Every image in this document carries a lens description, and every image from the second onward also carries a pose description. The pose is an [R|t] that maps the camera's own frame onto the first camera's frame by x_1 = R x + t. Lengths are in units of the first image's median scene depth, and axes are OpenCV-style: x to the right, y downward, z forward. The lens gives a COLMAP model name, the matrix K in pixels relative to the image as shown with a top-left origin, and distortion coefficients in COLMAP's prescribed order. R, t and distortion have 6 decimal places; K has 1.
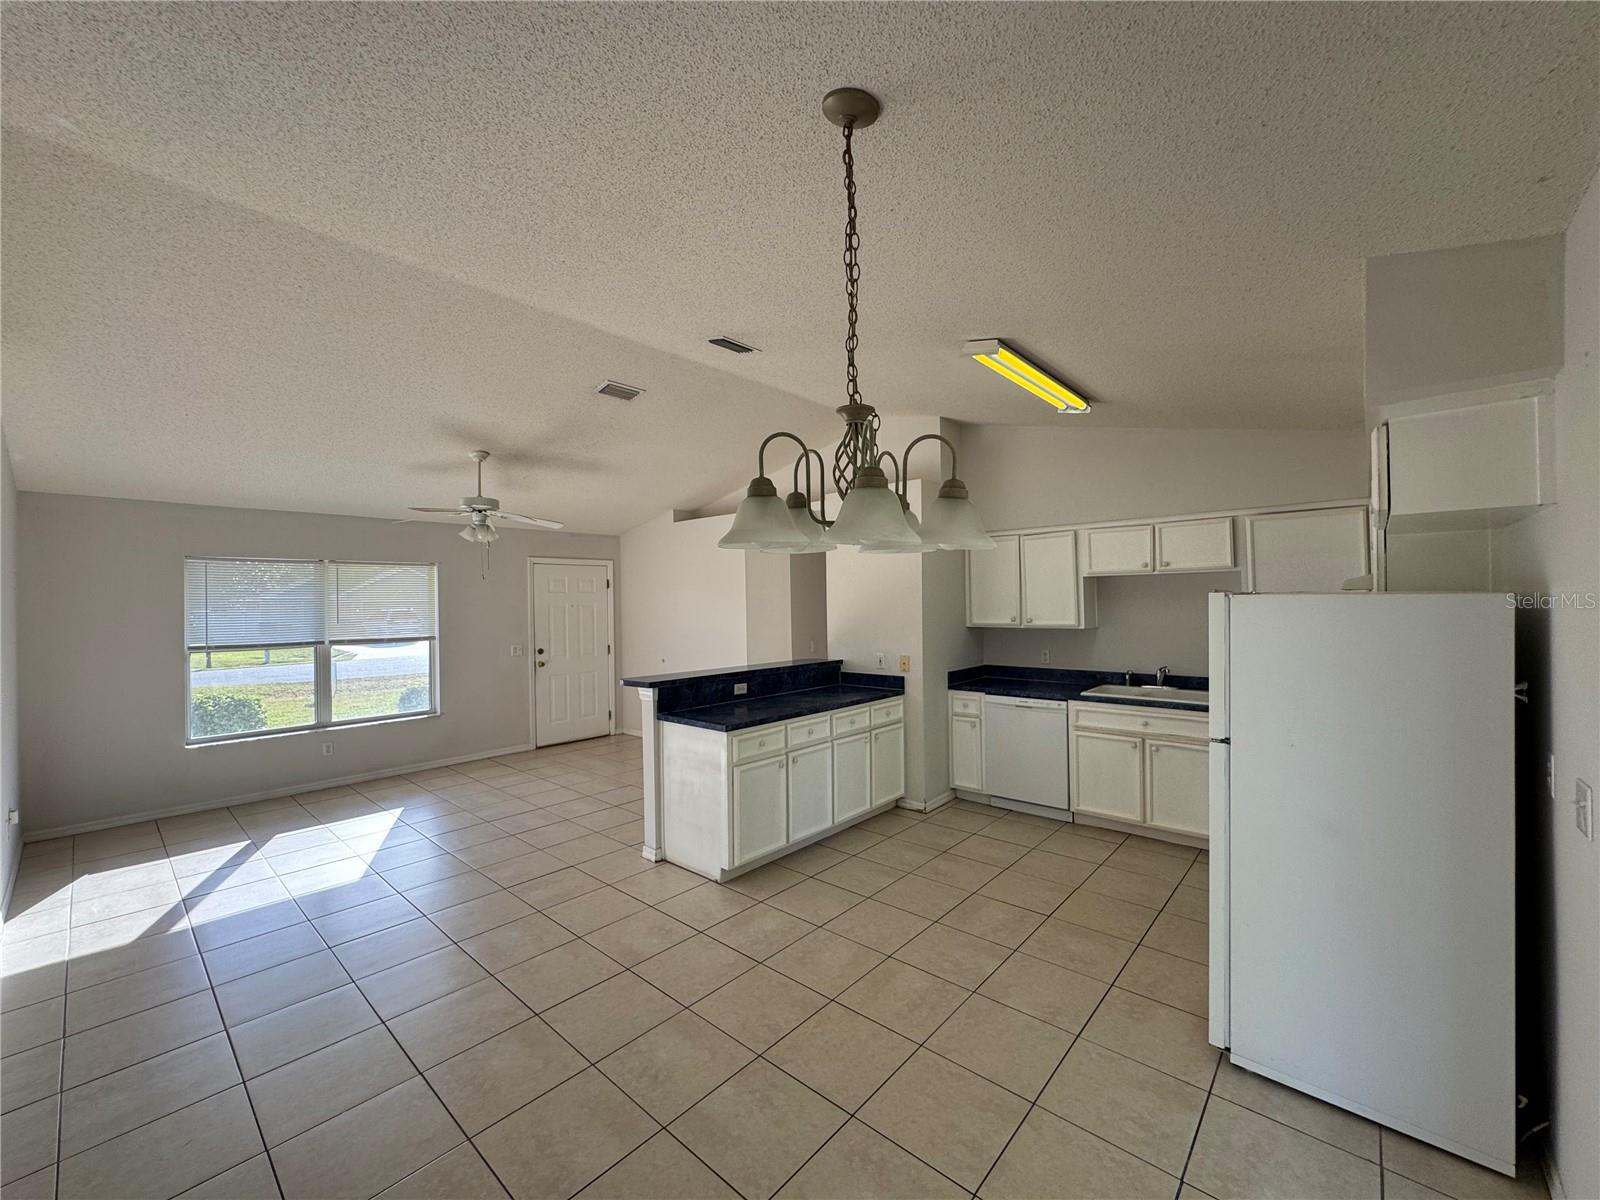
lens RADIAL K [[640.2, 0, 802.0], [0, 640.2, 597.9], [0, 0, 1]] dist [-0.003604, 0.000541]
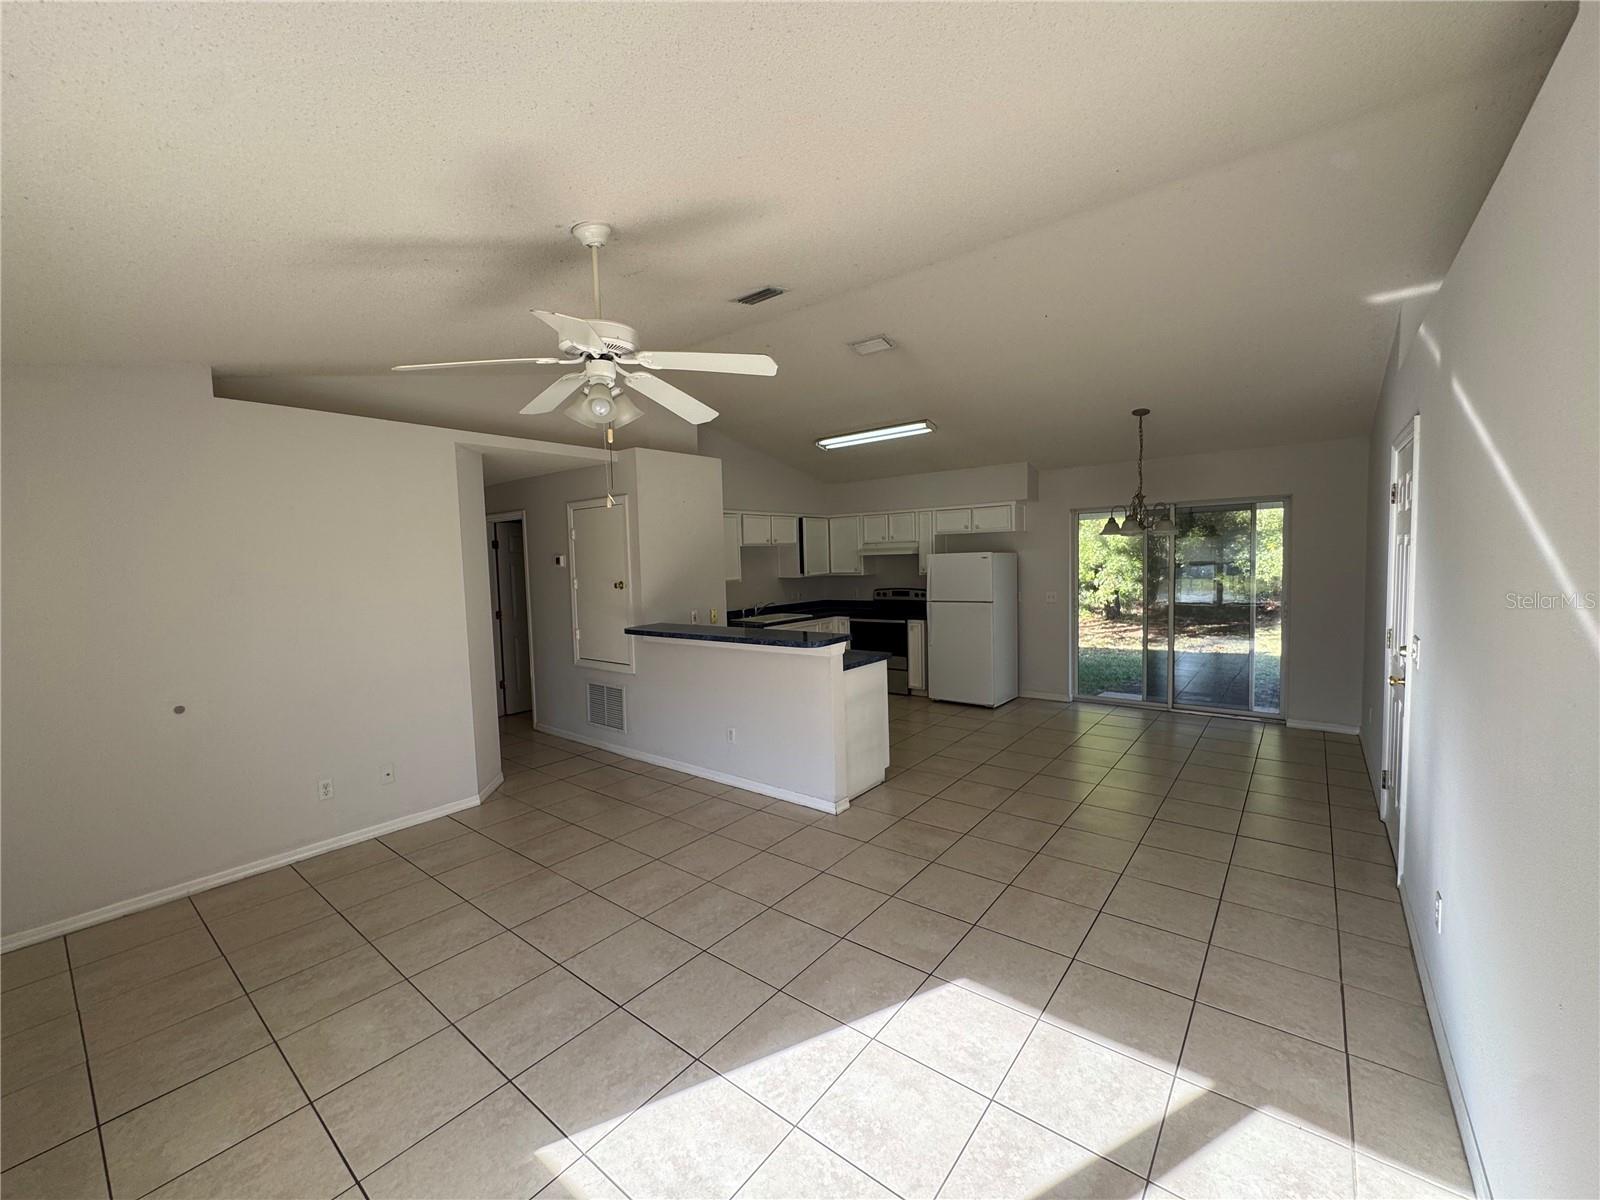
lens RADIAL K [[640.2, 0, 802.0], [0, 640.2, 597.9], [0, 0, 1]] dist [-0.003604, 0.000541]
pose [[-0.055893, -0.045025, 0.997421, -1.040063], [0.024220, 0.998628, 0.046437, 0.019908], [-0.998143, 0.026753, -0.054726, 0.939135]]
